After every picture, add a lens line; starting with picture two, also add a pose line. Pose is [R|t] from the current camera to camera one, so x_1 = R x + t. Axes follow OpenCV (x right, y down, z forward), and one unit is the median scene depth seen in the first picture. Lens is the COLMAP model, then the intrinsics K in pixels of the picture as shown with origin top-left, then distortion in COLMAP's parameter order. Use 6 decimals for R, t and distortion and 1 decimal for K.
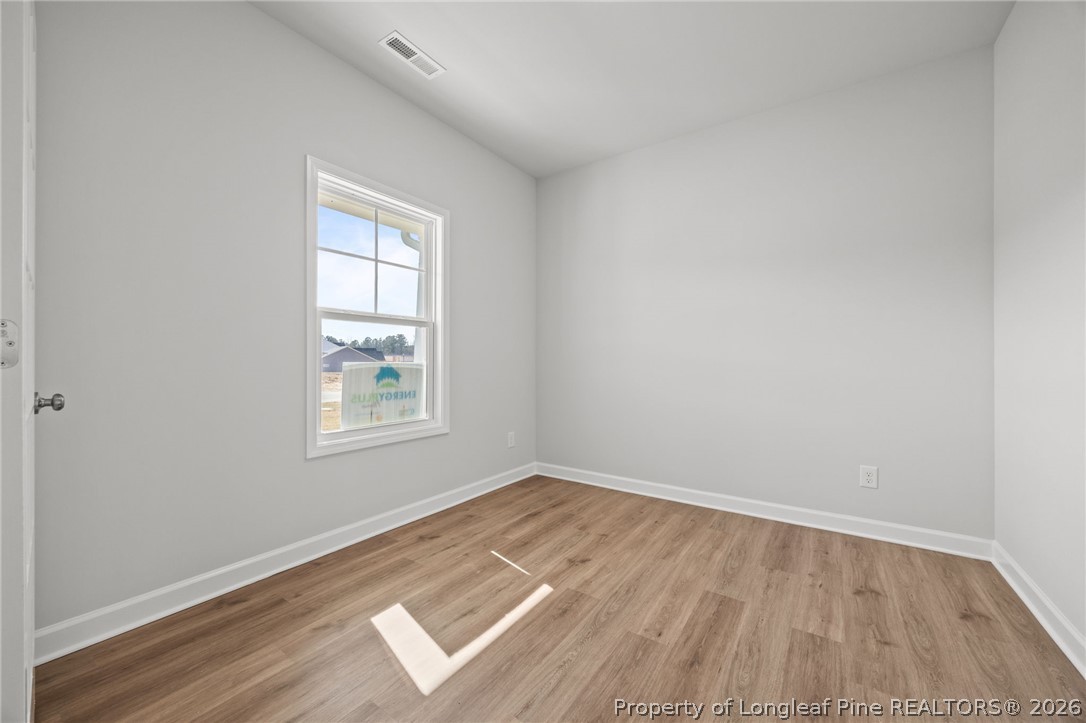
lens RADIAL K [[439.3, 0, 541.5], [0, 439.3, 362.6], [0, 0, 1]] dist [0.002921, -0.000250]
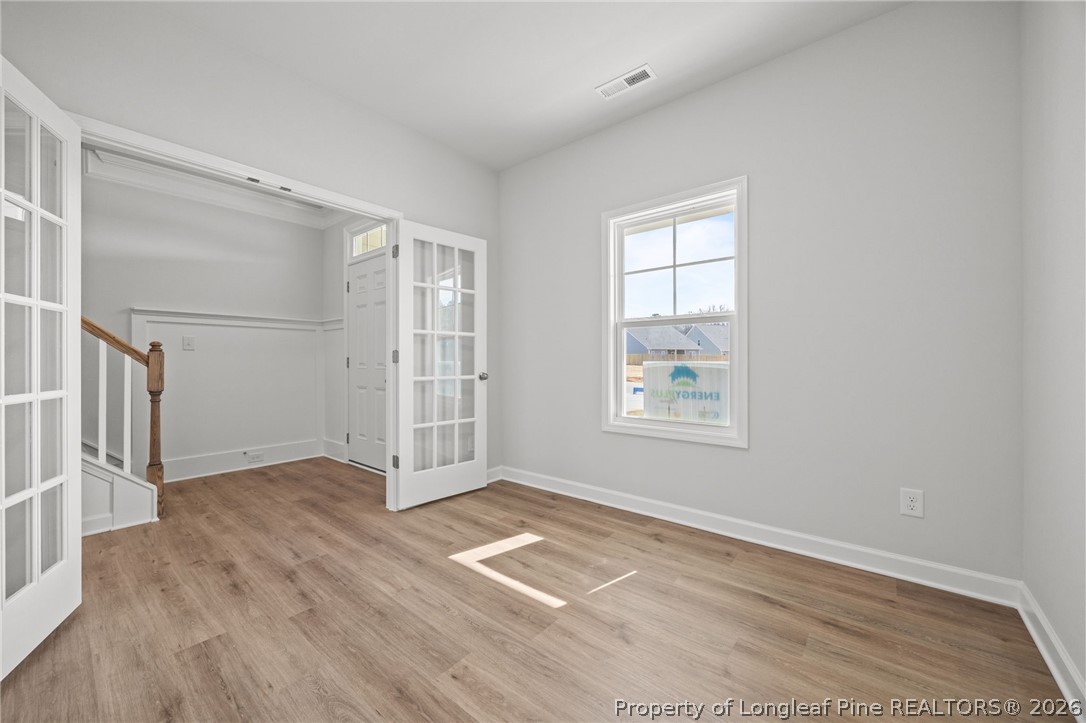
lens RADIAL K [[414.5, 0, 537.1], [0, 414.5, 358.5], [0, 0, 1]] dist [-0.003147, 0.000441]
pose [[-0.123541, -0.008637, -0.992302, 0.682016], [0.000529, 0.999961, -0.008769, 0.000159], [0.992339, -0.001608, -0.123532, 0.812308]]
